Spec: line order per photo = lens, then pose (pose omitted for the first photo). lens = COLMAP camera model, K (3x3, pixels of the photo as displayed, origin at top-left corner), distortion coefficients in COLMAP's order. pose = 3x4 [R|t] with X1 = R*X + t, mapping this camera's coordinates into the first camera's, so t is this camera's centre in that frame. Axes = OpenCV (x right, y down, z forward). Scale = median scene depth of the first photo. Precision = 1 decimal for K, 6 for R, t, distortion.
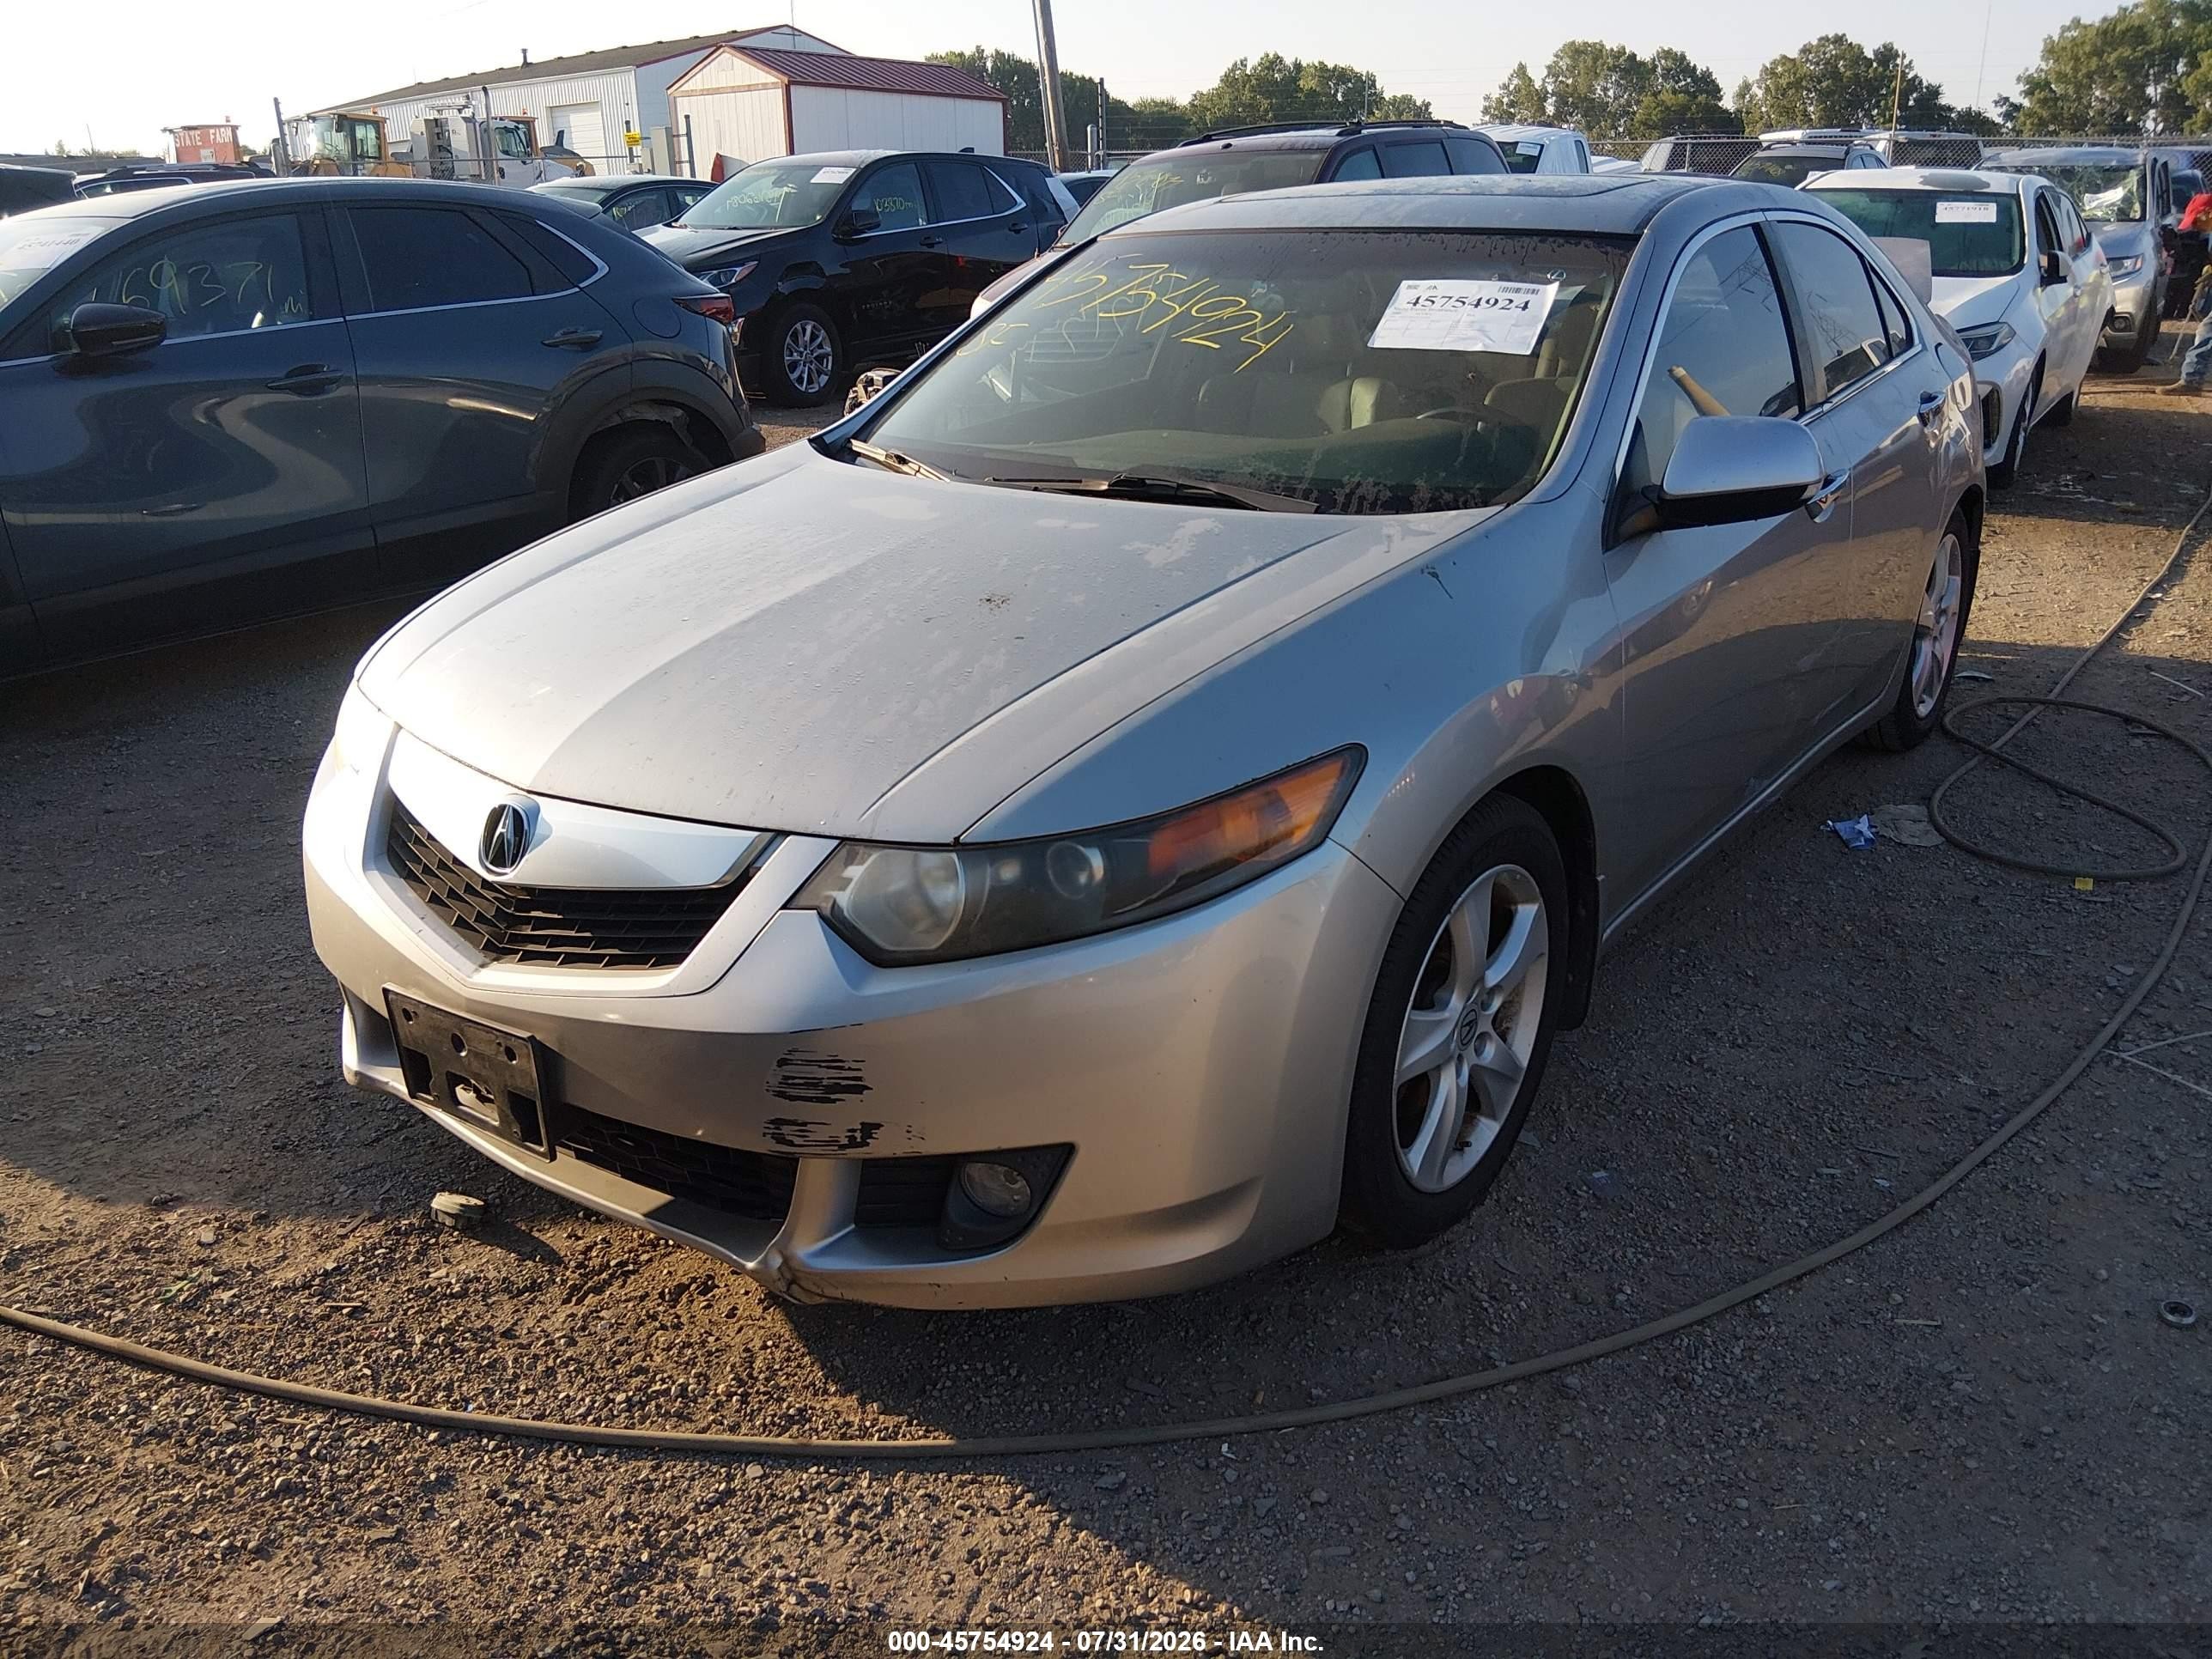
lens RADIAL K [[1649.9, 0, 1106.0], [0, 1649.9, 829.5], [0, 0, 1]] dist [0.089019, -0.152524]
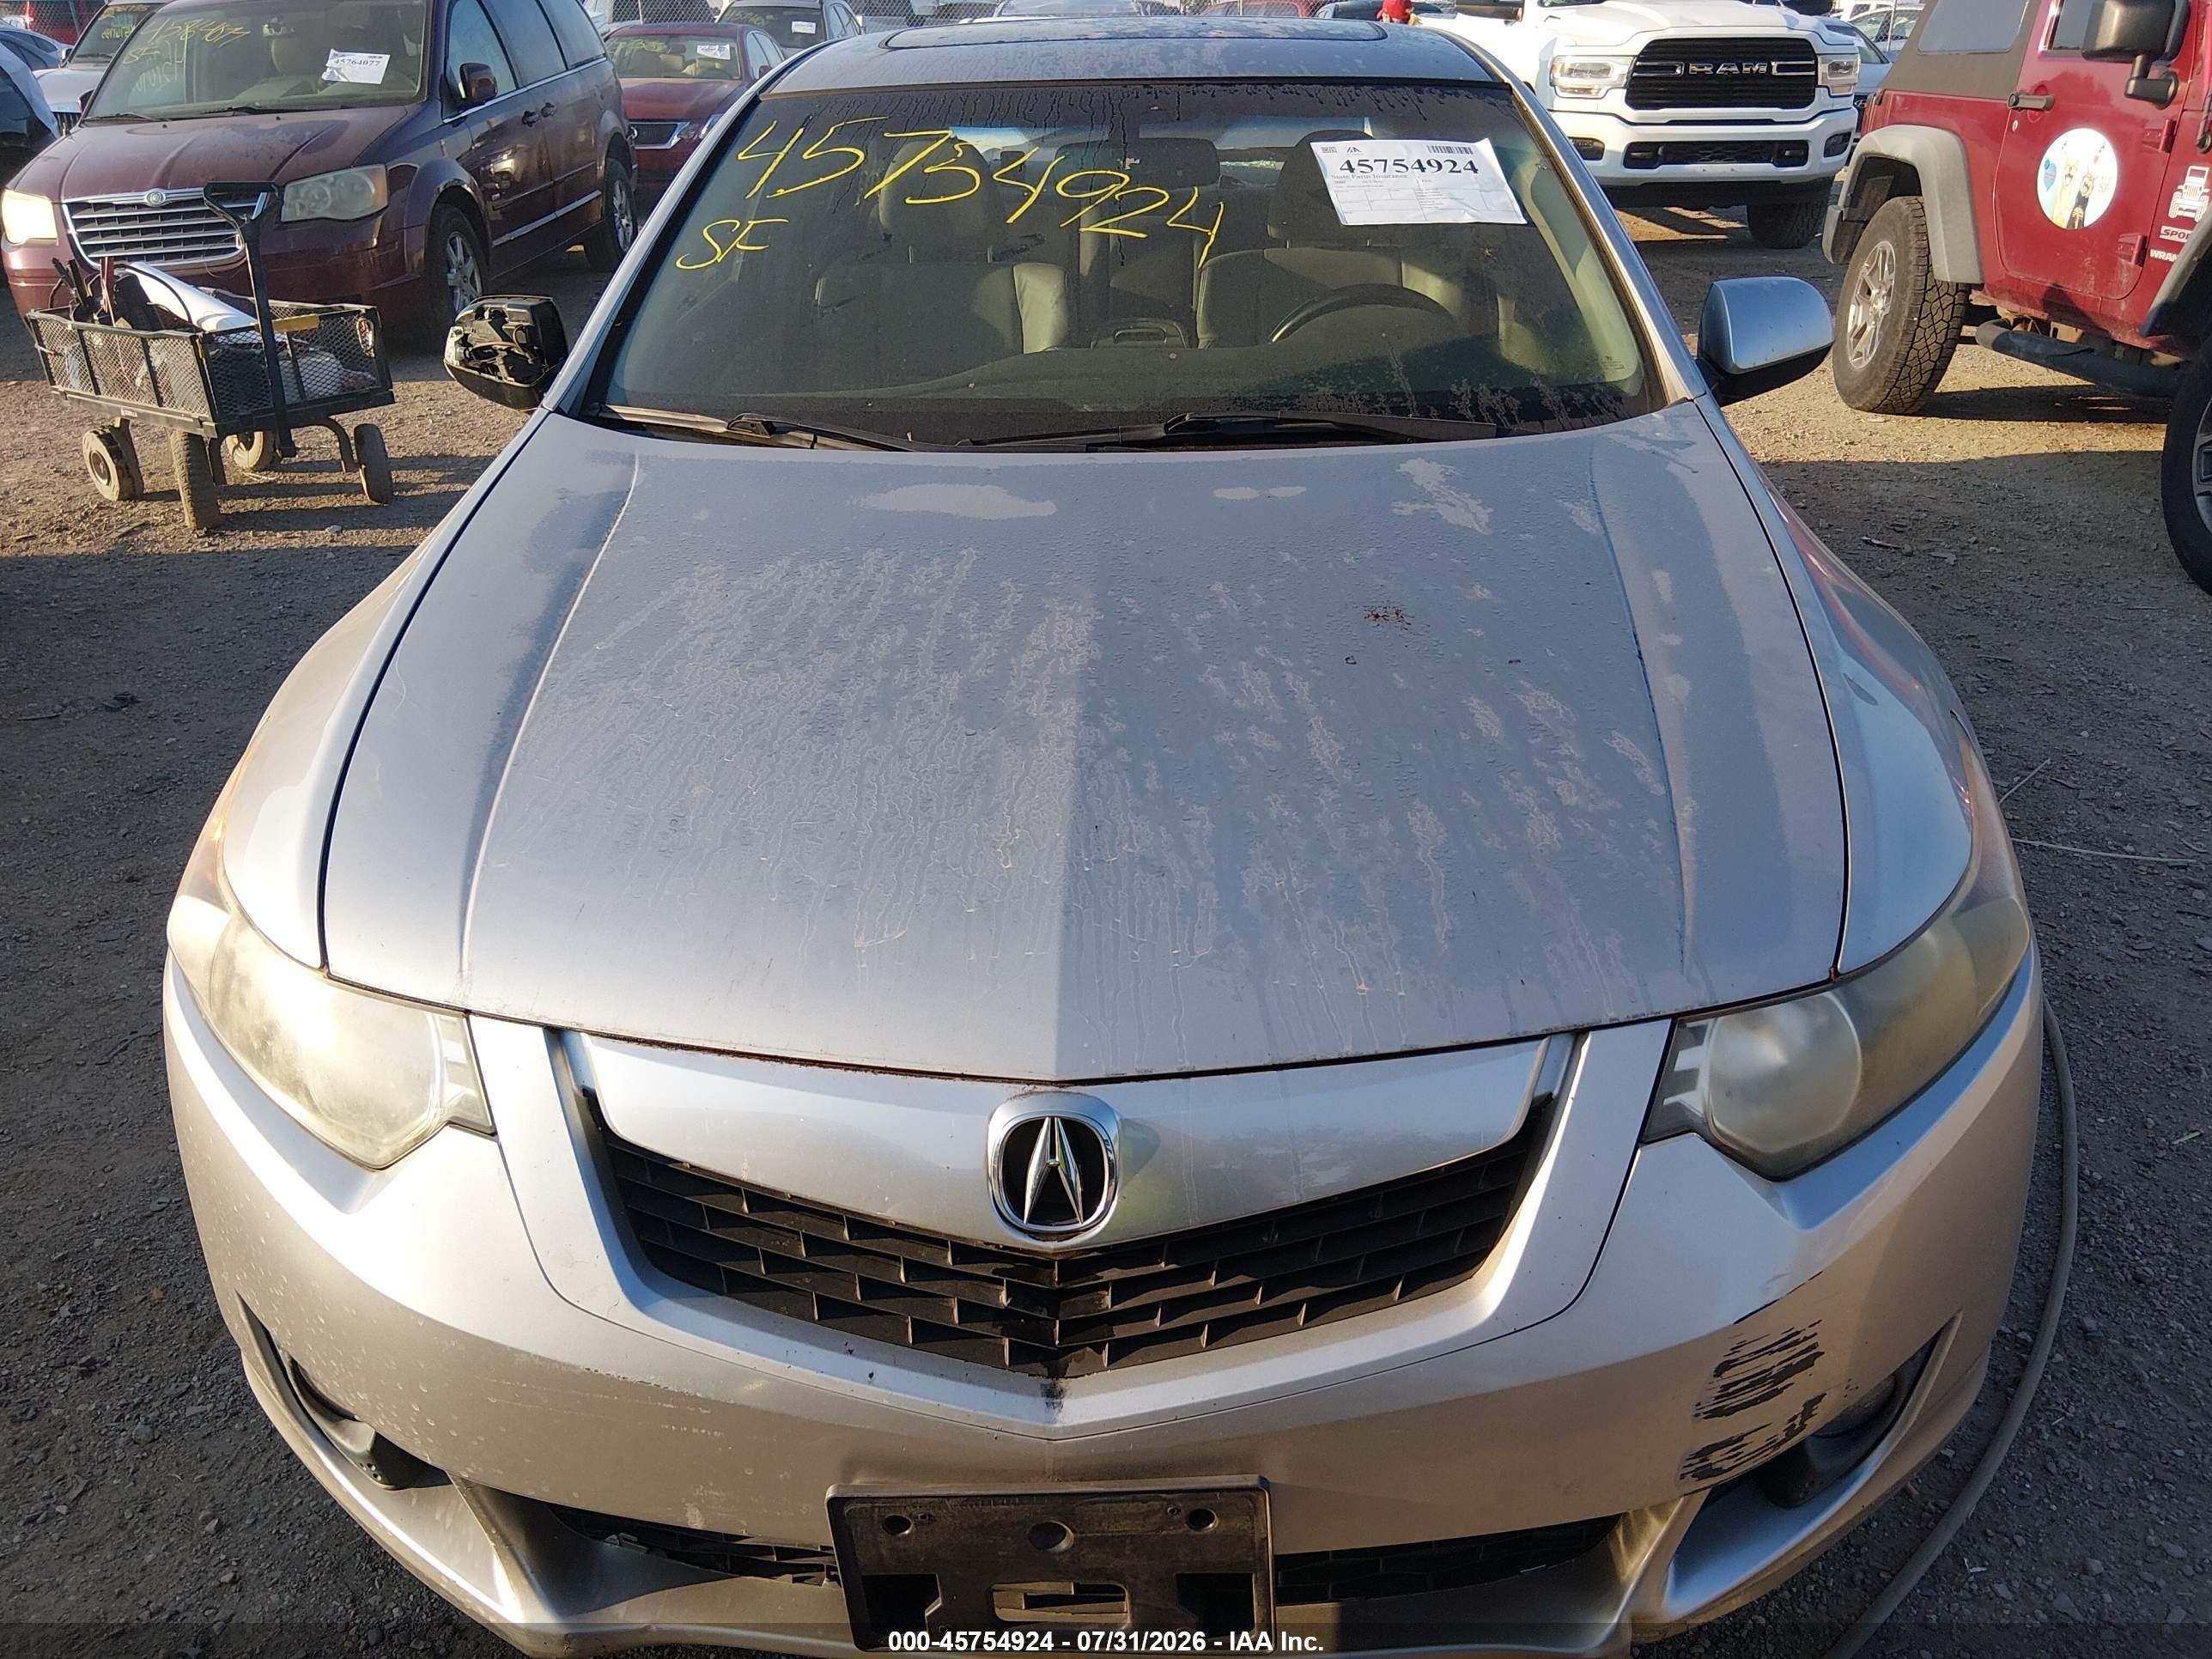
lens RADIAL K [[1649.9, 0, 1106.0], [0, 1649.9, 829.5], [0, 0, 1]] dist [0.089019, -0.152524]
pose [[0.828269, -0.241859, 0.505445, -0.534655], [0.205090, 0.970308, 0.128221, -0.159719], [-0.521448, -0.002540, 0.853279, 0.436895]]
